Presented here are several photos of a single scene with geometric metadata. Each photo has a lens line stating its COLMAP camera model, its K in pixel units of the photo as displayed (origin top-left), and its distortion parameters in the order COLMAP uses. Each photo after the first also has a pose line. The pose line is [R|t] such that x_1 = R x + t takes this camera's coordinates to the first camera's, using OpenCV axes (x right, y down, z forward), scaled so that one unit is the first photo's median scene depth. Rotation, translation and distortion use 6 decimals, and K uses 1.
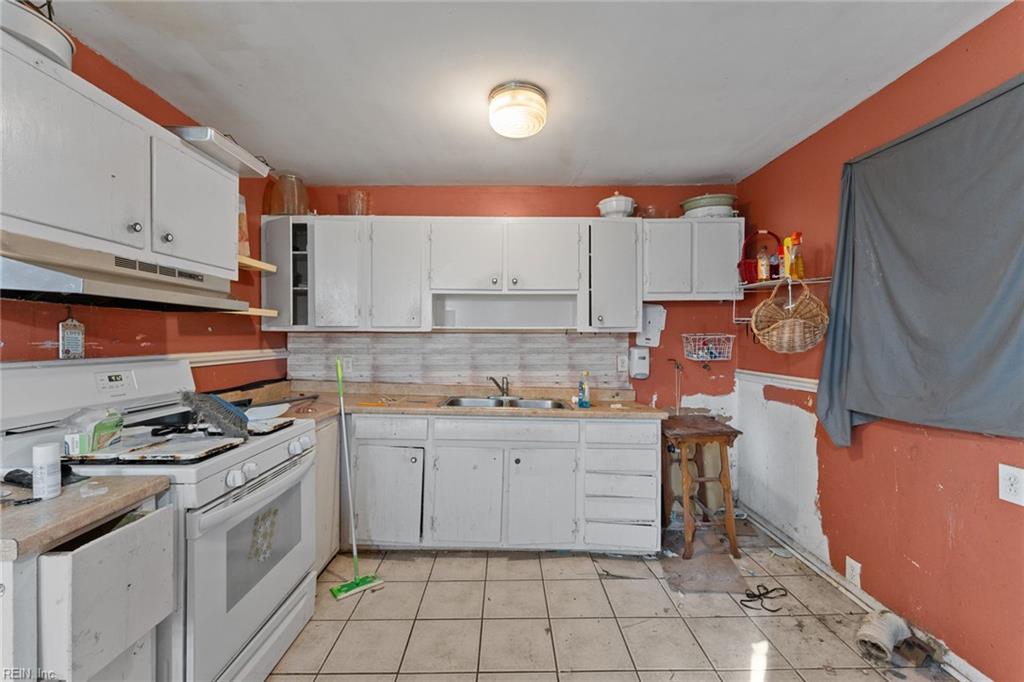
lens RADIAL K [[418.0, 0, 512.2], [0, 418.0, 338.0], [0, 0, 1]] dist [-0.000906, -0.000074]
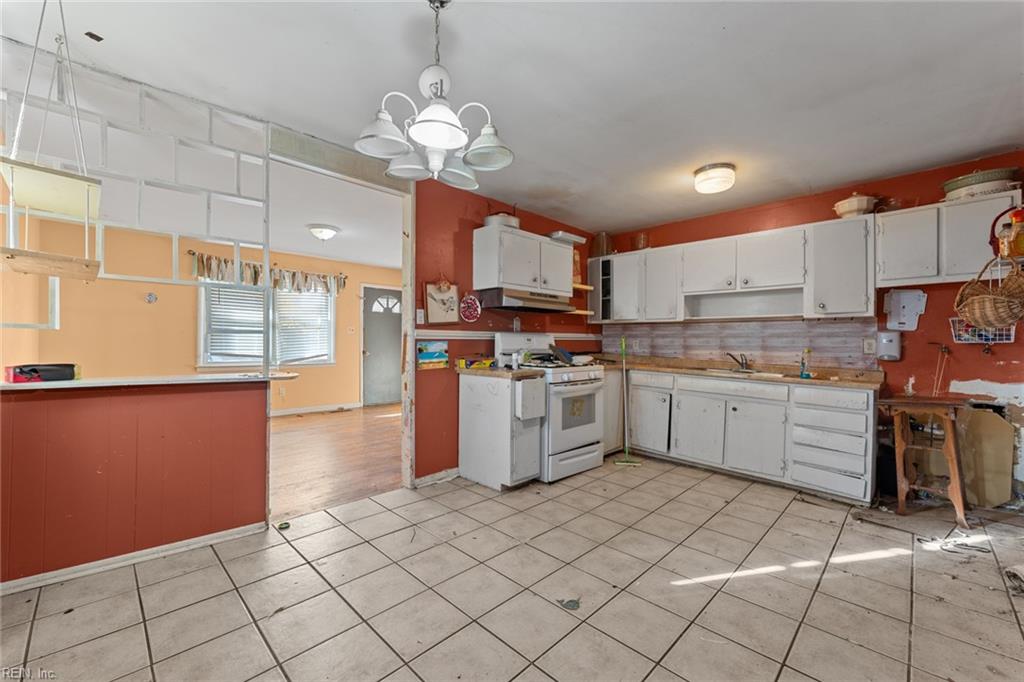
lens RADIAL K [[418.0, 0, 510.7], [0, 418.0, 341.9], [0, 0, 1]] dist [-0.000906, -0.000074]
pose [[0.706428, 0.004650, -0.707769, 0.457562], [-0.005308, 0.999985, 0.001272, 0.064686], [0.707765, 0.002858, 0.706443, -0.521319]]
